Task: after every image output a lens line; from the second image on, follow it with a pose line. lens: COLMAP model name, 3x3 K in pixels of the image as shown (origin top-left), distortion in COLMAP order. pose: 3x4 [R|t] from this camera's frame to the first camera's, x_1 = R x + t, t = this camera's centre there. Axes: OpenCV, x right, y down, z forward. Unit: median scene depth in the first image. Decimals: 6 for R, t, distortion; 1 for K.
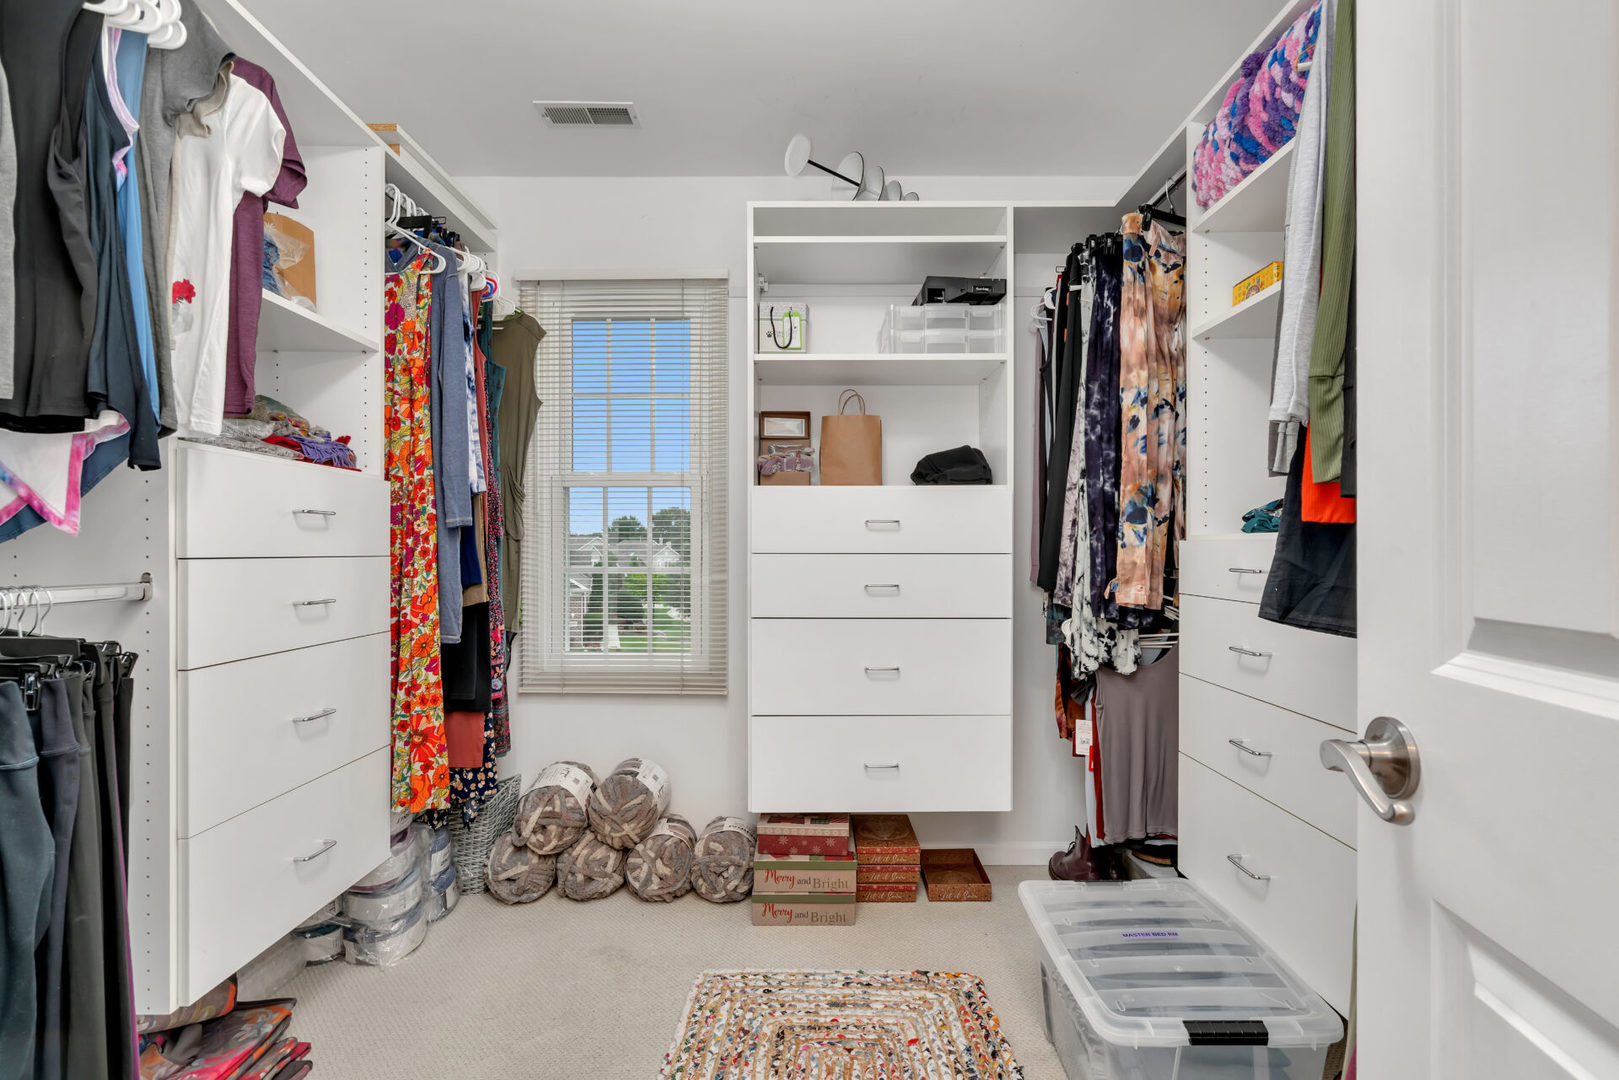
lens RADIAL K [[741.7, 0, 811.1], [0, 741.7, 543.0], [0, 0, 1]] dist [-0.003066, -0.000006]
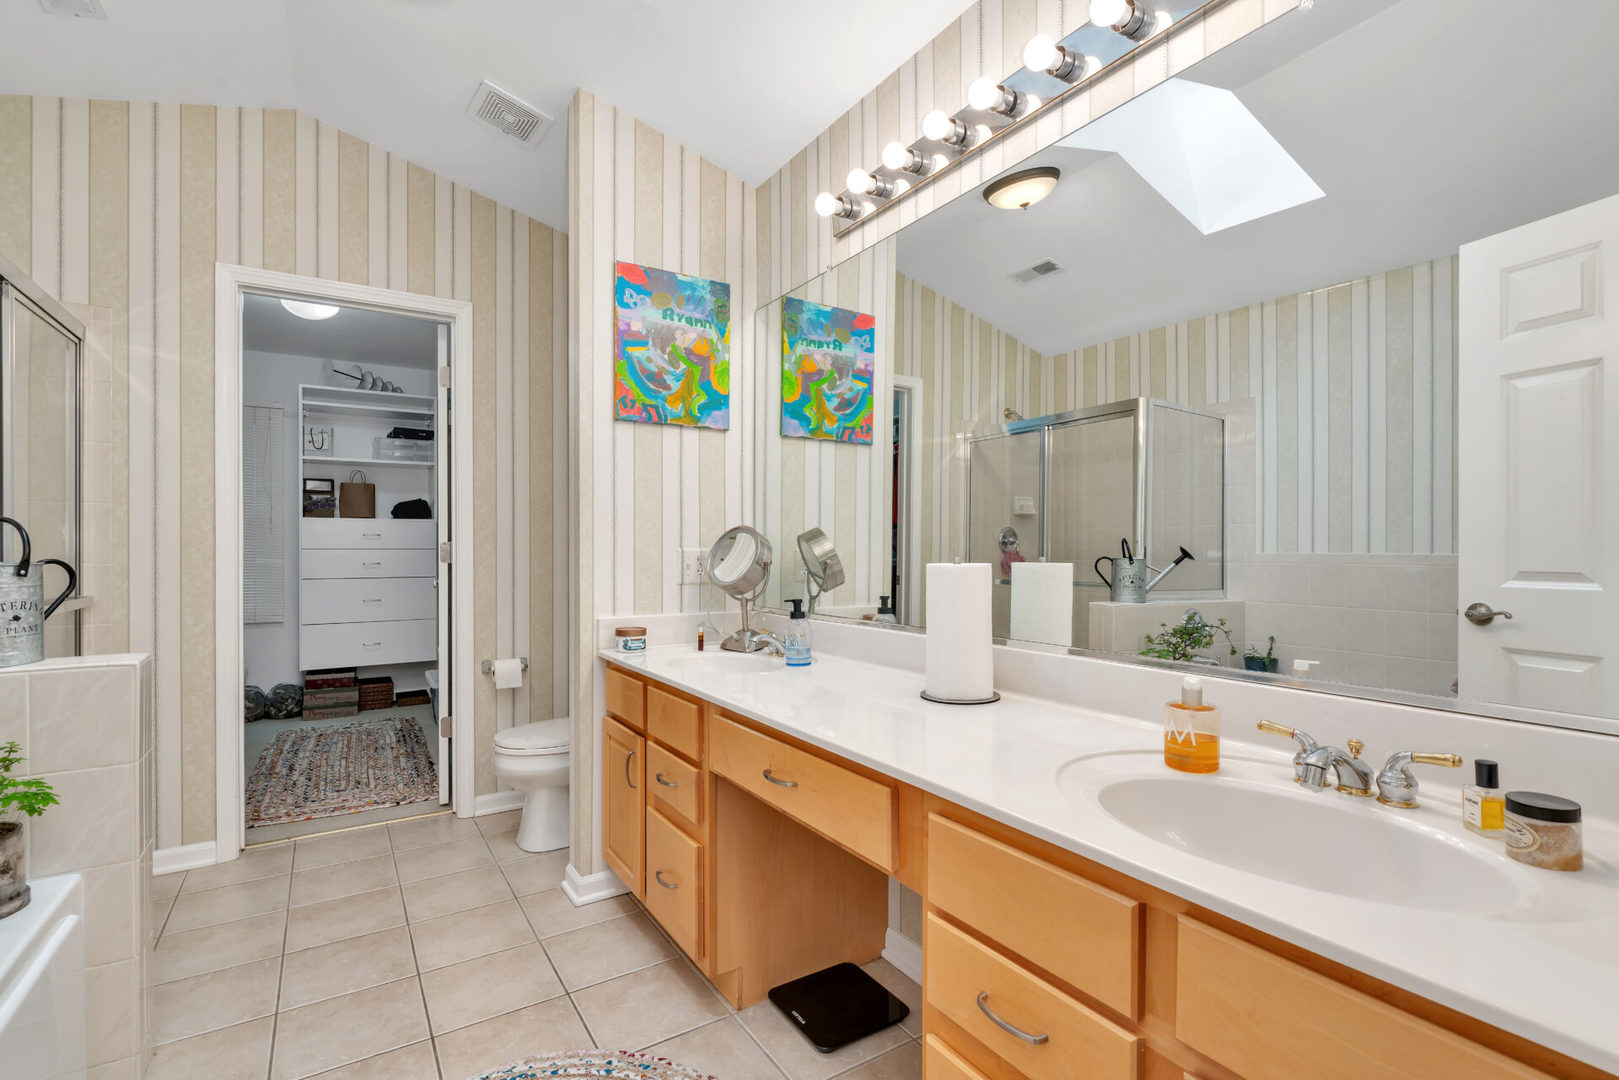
lens RADIAL K [[741.7, 0, 796.1], [0, 741.7, 546.1], [0, 0, 1]] dist [-0.003066, -0.000006]
pose [[0.847549, -0.000556, 0.530716, -0.005280], [0.006814, 0.999928, -0.009835, 0.033715], [-0.530673, 0.011952, 0.847493, -1.499455]]
